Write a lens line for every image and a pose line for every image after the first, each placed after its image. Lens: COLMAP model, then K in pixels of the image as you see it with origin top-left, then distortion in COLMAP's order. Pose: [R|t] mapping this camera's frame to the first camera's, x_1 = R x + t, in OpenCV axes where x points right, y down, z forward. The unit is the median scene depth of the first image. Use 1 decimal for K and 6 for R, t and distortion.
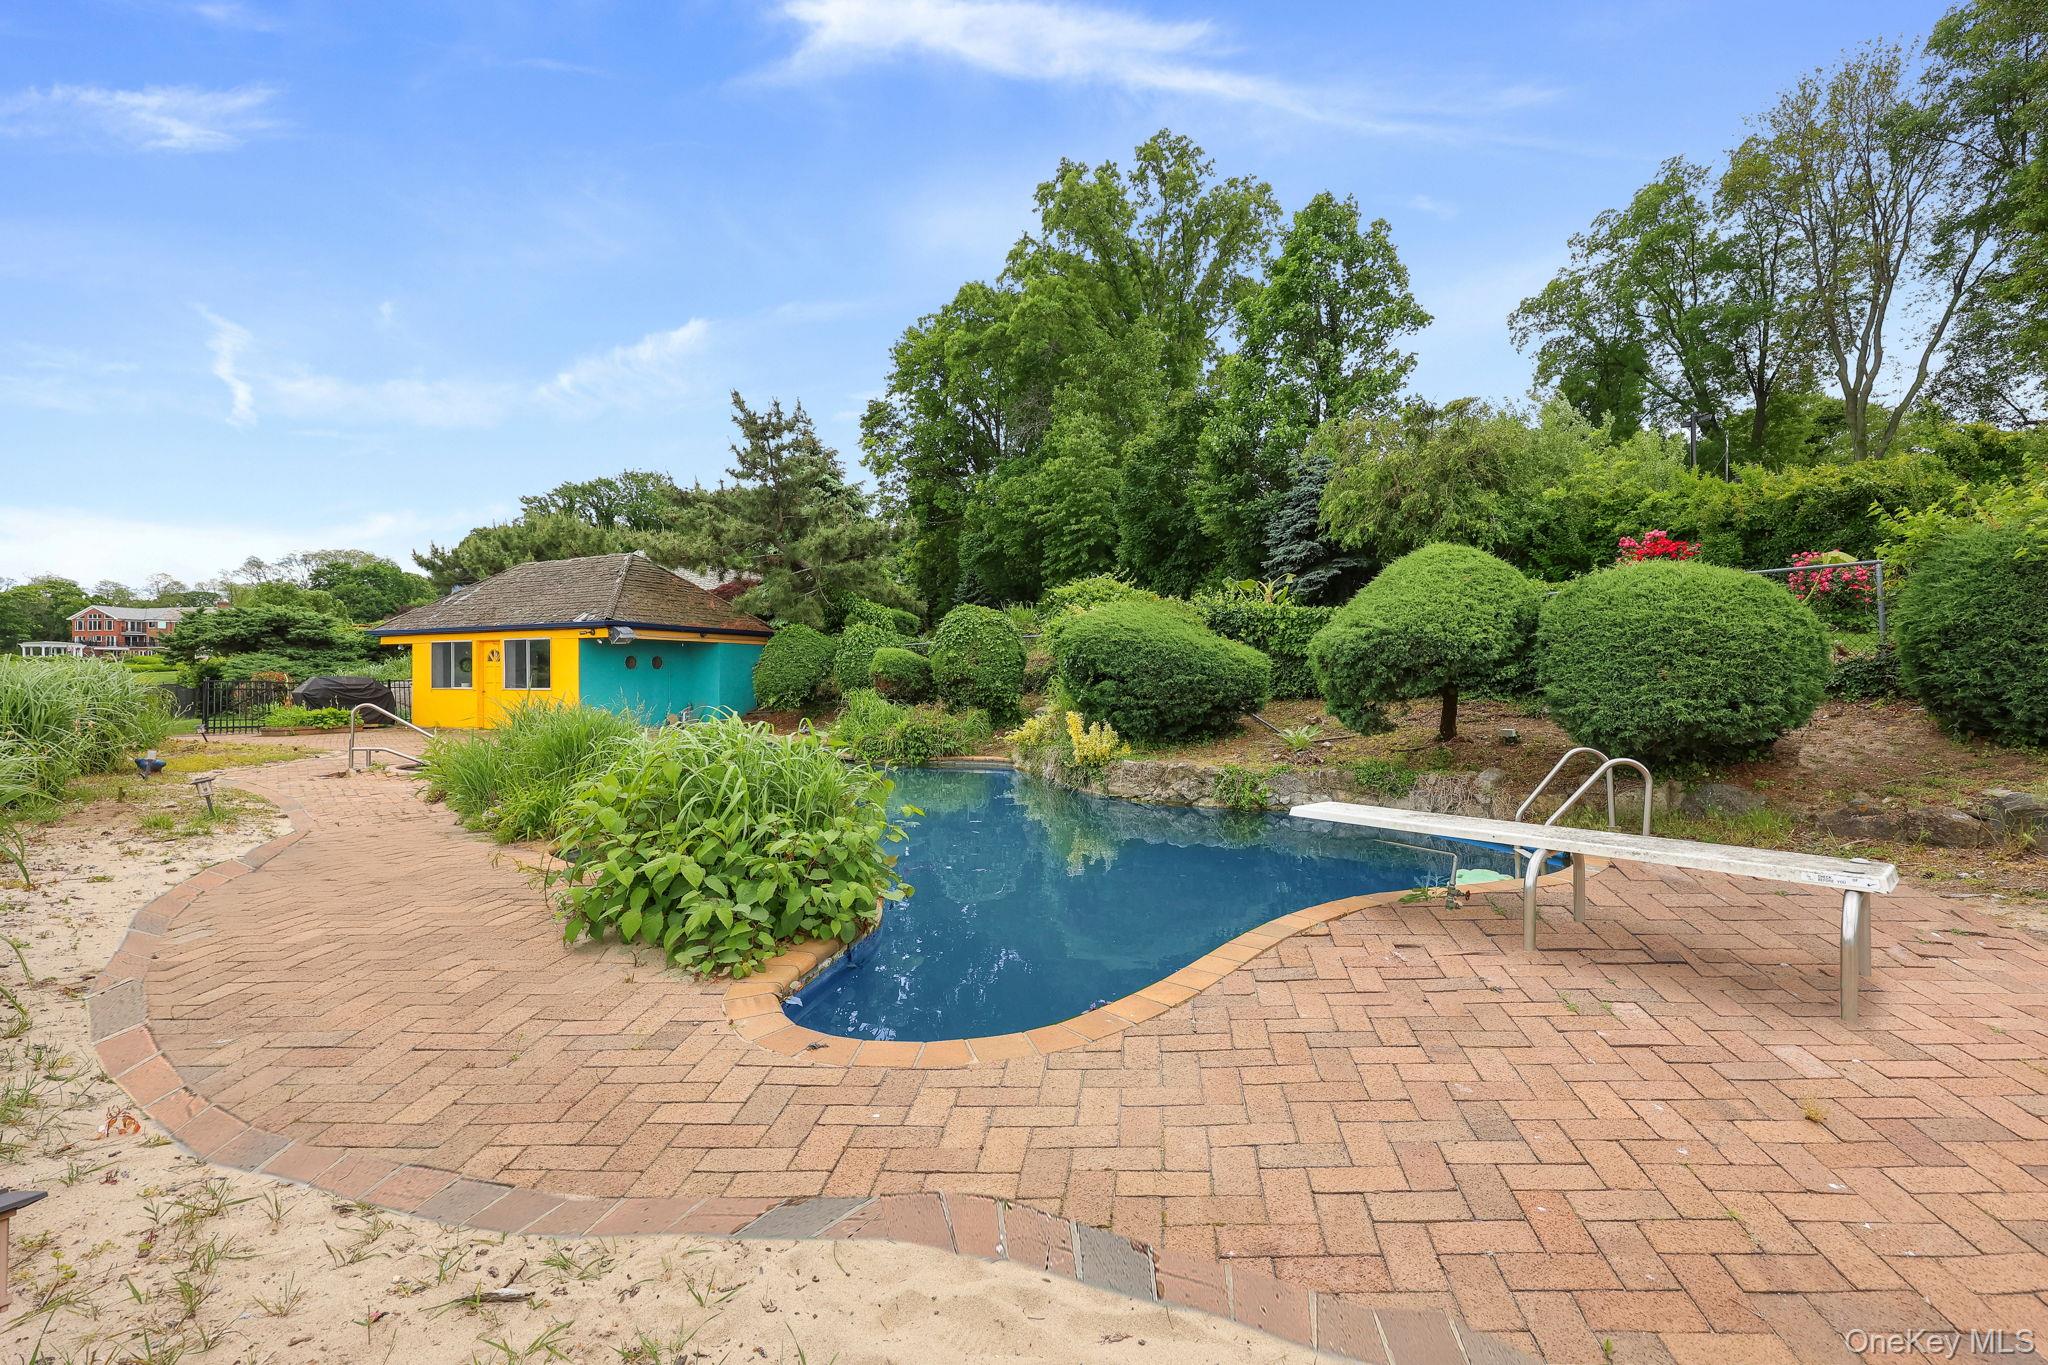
lens RADIAL K [[833.2, 0, 1019.2], [0, 833.2, 683.5], [0, 0, 1]] dist [0.001154, -0.000044]
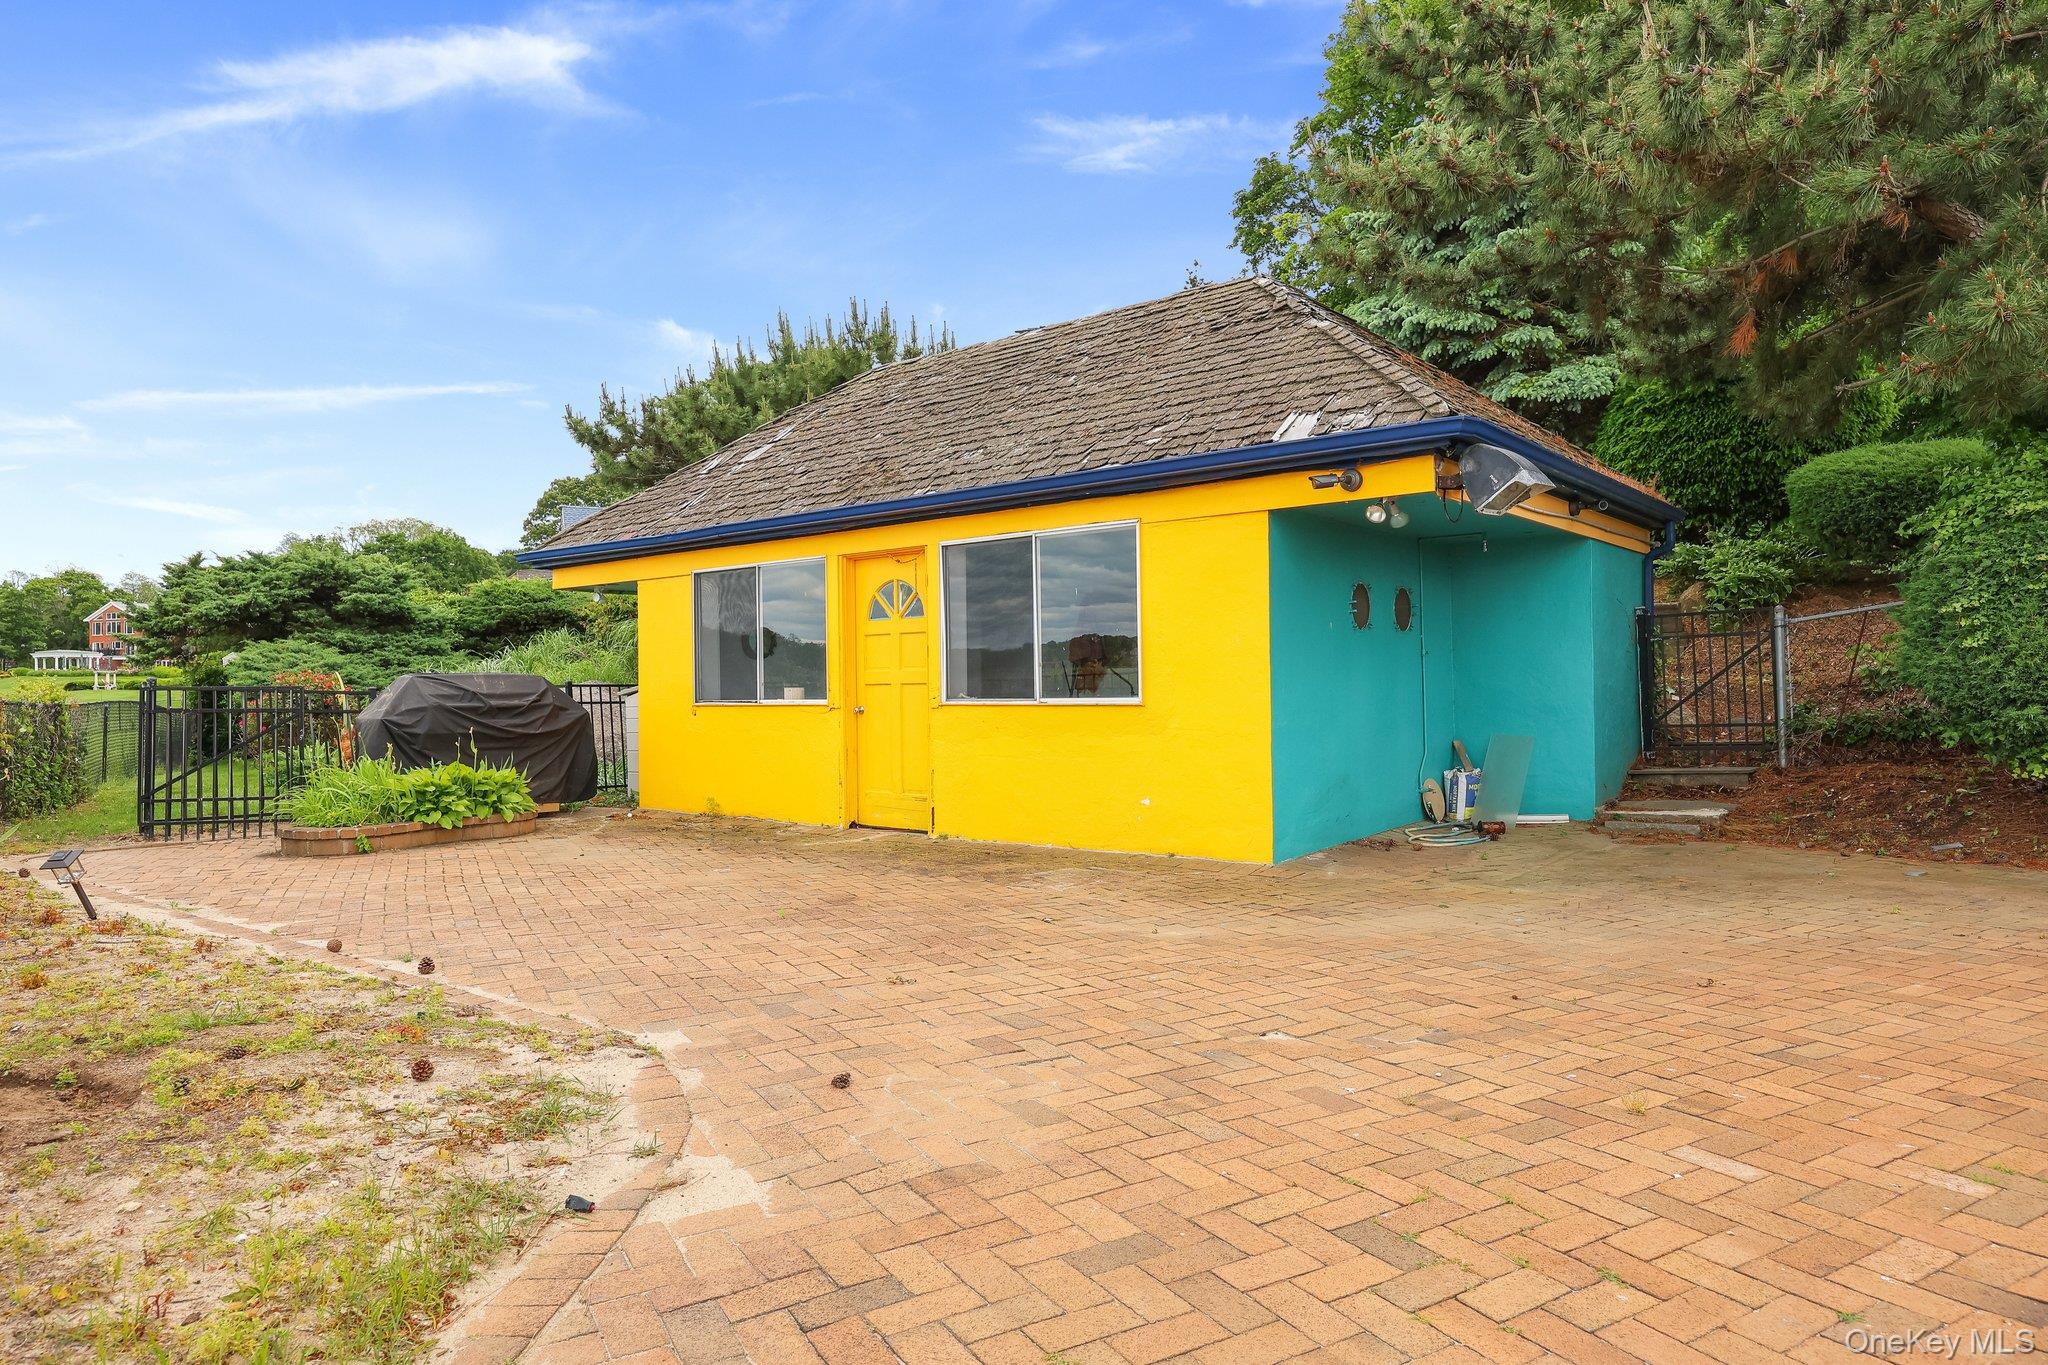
lens RADIAL K [[1304.2, 0, 1027.4], [0, 1304.2, 682.4], [0, 0, 1]] dist [-0.000289, 0.000335]
pose [[0.973621, -0.012864, -0.227807, -0.290625], [0.010850, 0.999890, -0.010092, 0.002531], [0.227912, 0.007354, 0.973654, 0.326280]]
